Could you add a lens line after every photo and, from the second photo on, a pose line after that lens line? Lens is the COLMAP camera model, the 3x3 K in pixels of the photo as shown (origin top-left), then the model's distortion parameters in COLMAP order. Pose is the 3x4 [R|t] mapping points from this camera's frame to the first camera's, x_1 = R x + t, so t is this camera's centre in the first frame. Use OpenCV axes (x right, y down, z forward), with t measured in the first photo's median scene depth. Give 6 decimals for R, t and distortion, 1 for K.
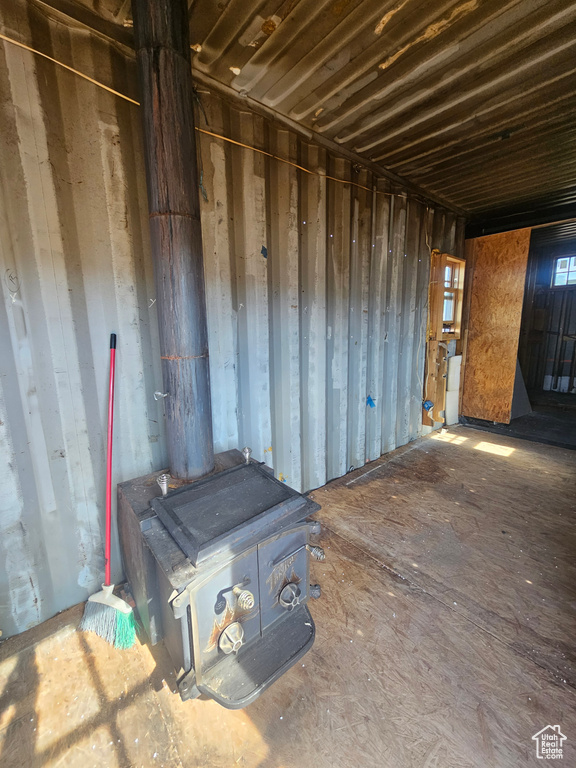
lens RADIAL K [[328.3, 0, 288.0], [0, 328.3, 384.0], [0, 0, 1]] dist [-0.001619, 0.000067]
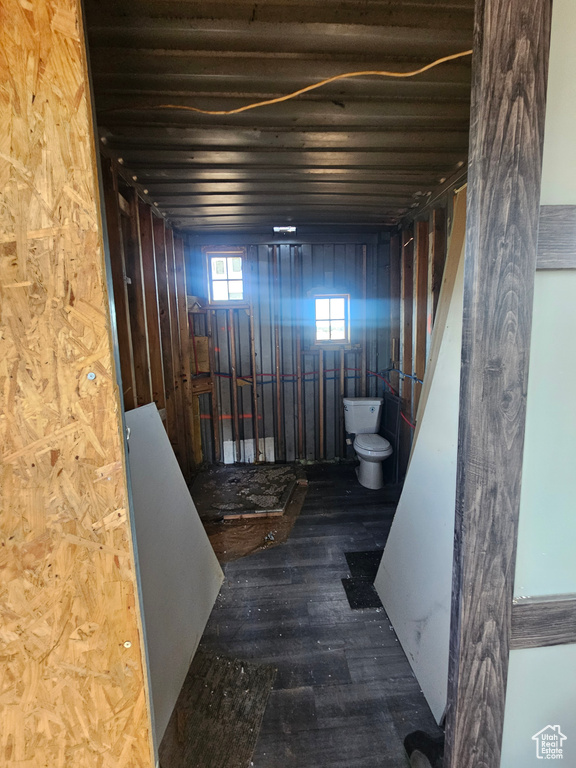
lens RADIAL K [[311.0, 0, 288.0], [0, 311.0, 384.0], [0, 0, 1]] dist [-0.000313, -0.000005]
pose [[0.623451, -0.104121, 0.774899, 0.672664], [0.154474, 0.987961, 0.008465, -0.198546], [-0.766451, 0.114424, 0.632029, 0.845449]]
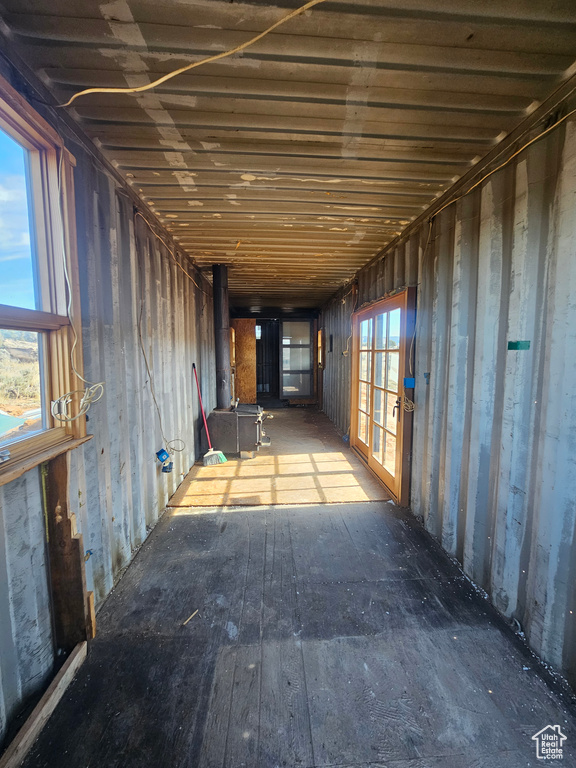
lens RADIAL K [[357.4, 0, 288.0], [0, 357.4, 384.0], [0, 0, 1]] dist [-0.001340, -0.000208]
pose [[0.644760, -0.055801, 0.762346, -0.883612], [0.125788, 0.991481, -0.033814, 0.077113], [-0.753964, 0.117696, 0.646286, -0.592994]]
